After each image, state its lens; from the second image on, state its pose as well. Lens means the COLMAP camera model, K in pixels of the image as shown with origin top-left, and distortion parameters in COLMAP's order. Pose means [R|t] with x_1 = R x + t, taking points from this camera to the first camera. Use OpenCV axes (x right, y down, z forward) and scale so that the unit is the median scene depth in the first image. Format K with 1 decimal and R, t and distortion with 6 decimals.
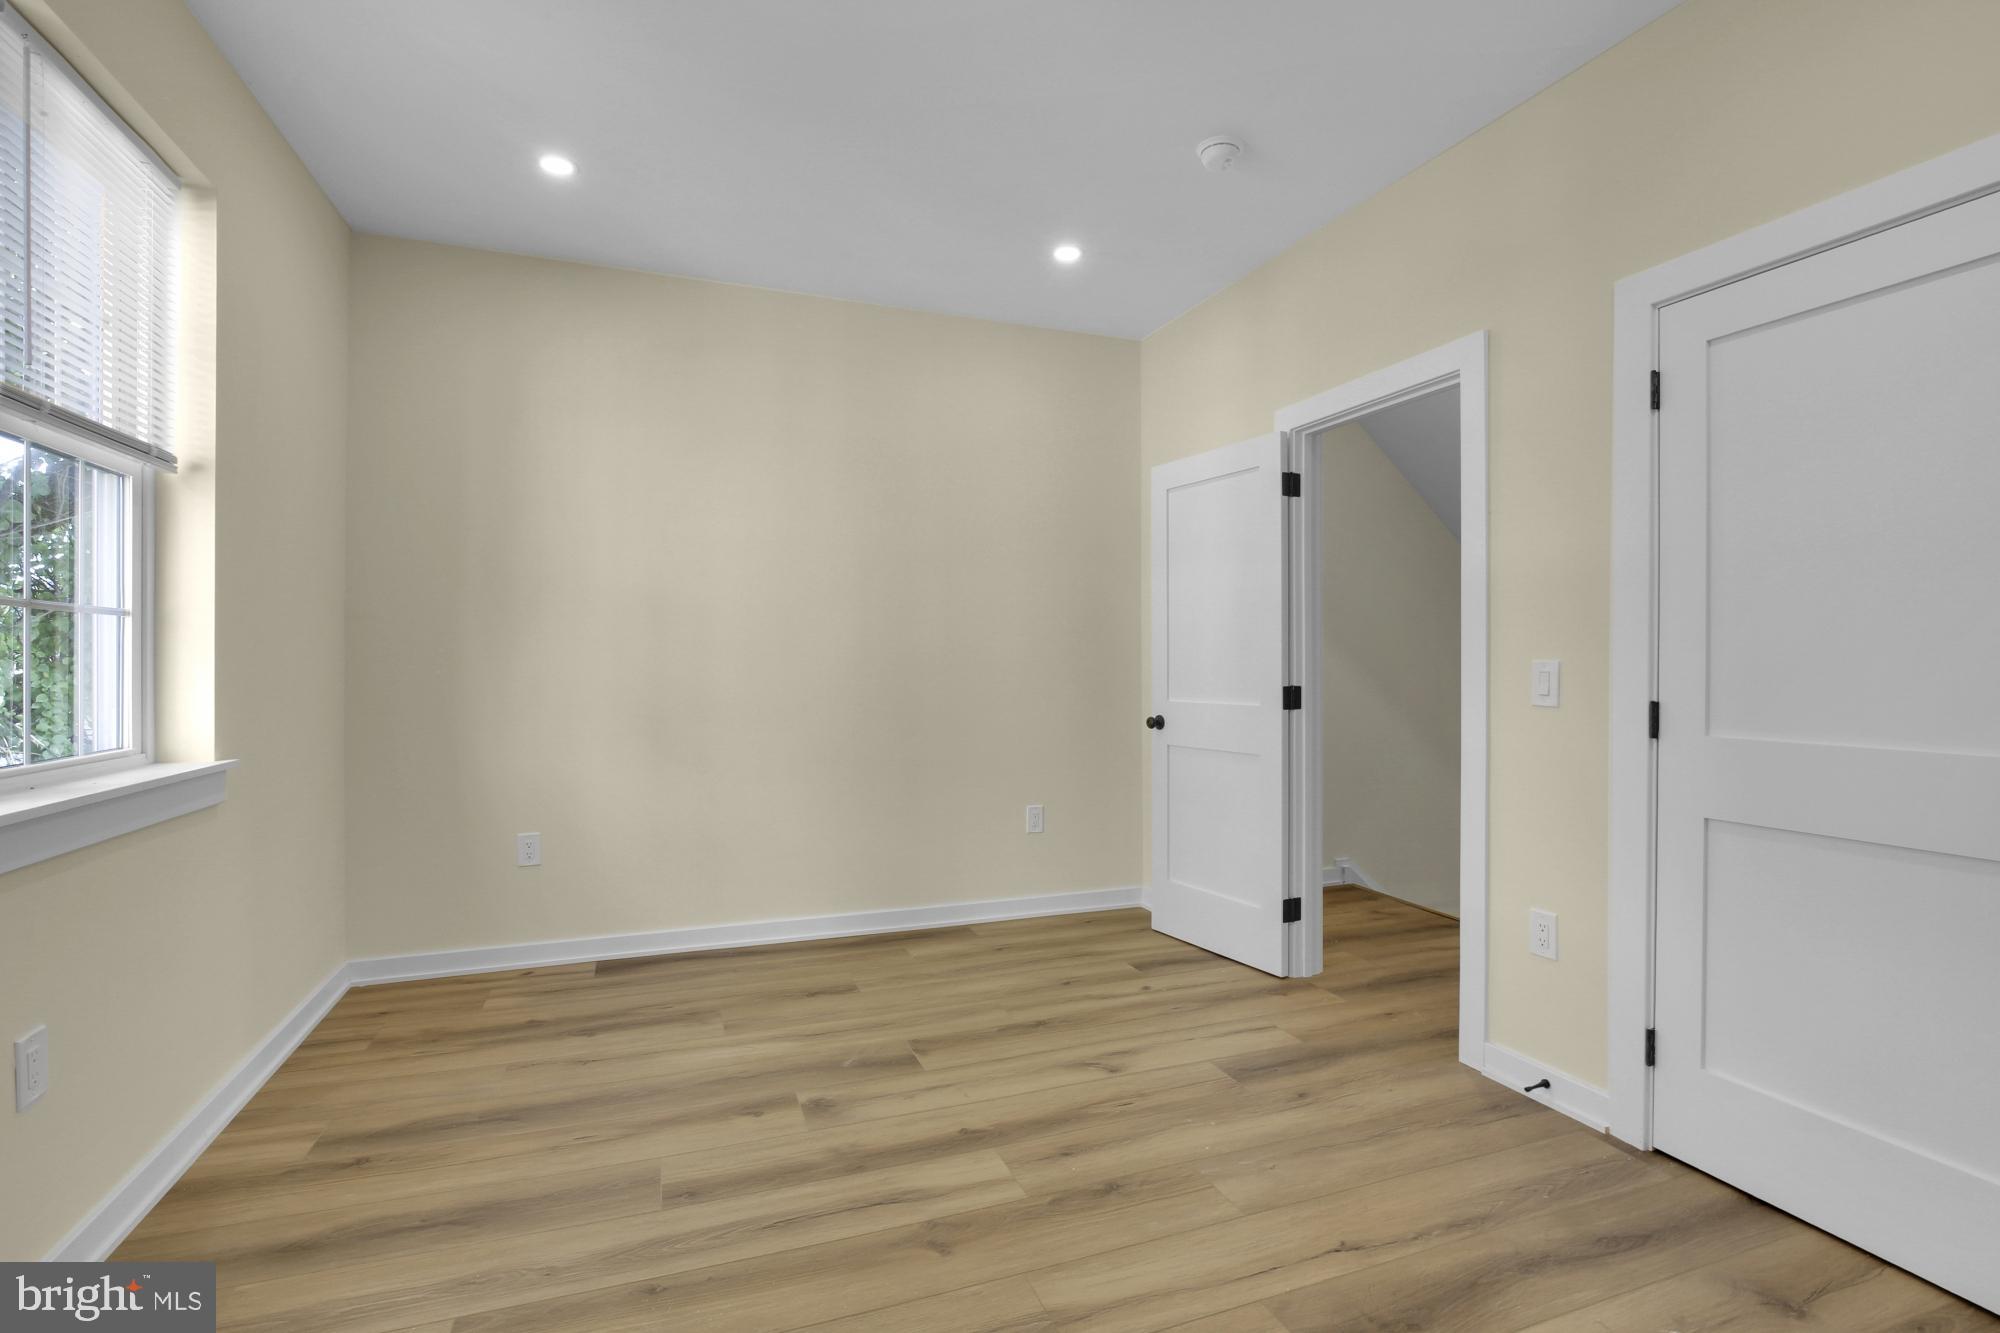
lens RADIAL K [[938.3, 0, 1006.9], [0, 938.3, 663.5], [0, 0, 1]] dist [-0.023055, 0.001664]
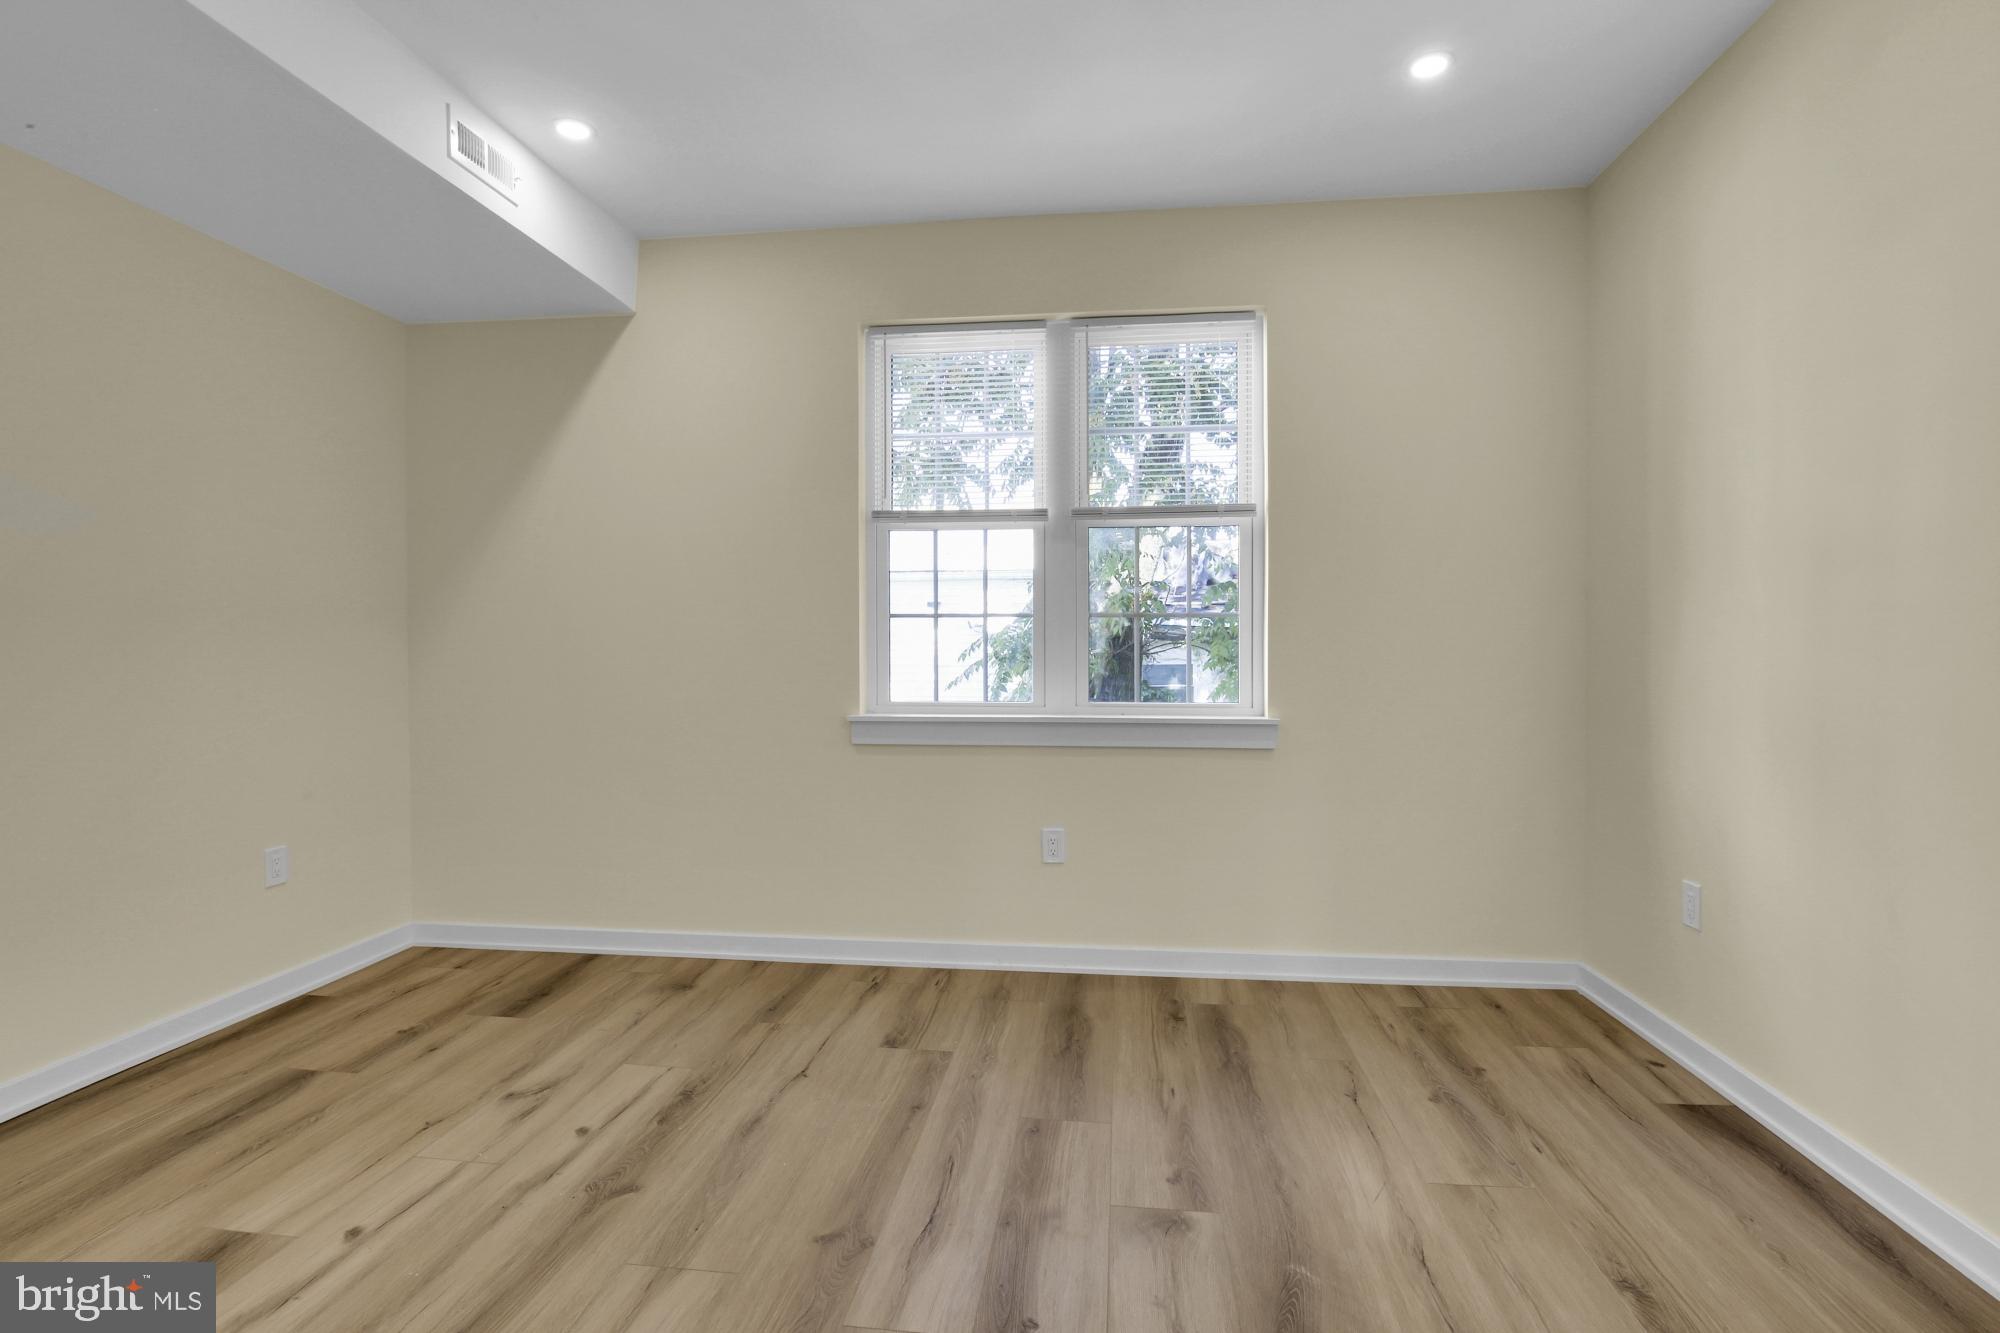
lens RADIAL K [[938.3, 0, 1010.2], [0, 938.3, 653.6], [0, 0, 1]] dist [-0.023055, 0.001664]
pose [[-0.464715, 0.007601, -0.885428, 0.505514], [-0.003796, 0.999937, 0.010577, -0.006222], [0.885452, 0.008277, -0.464656, 1.152990]]
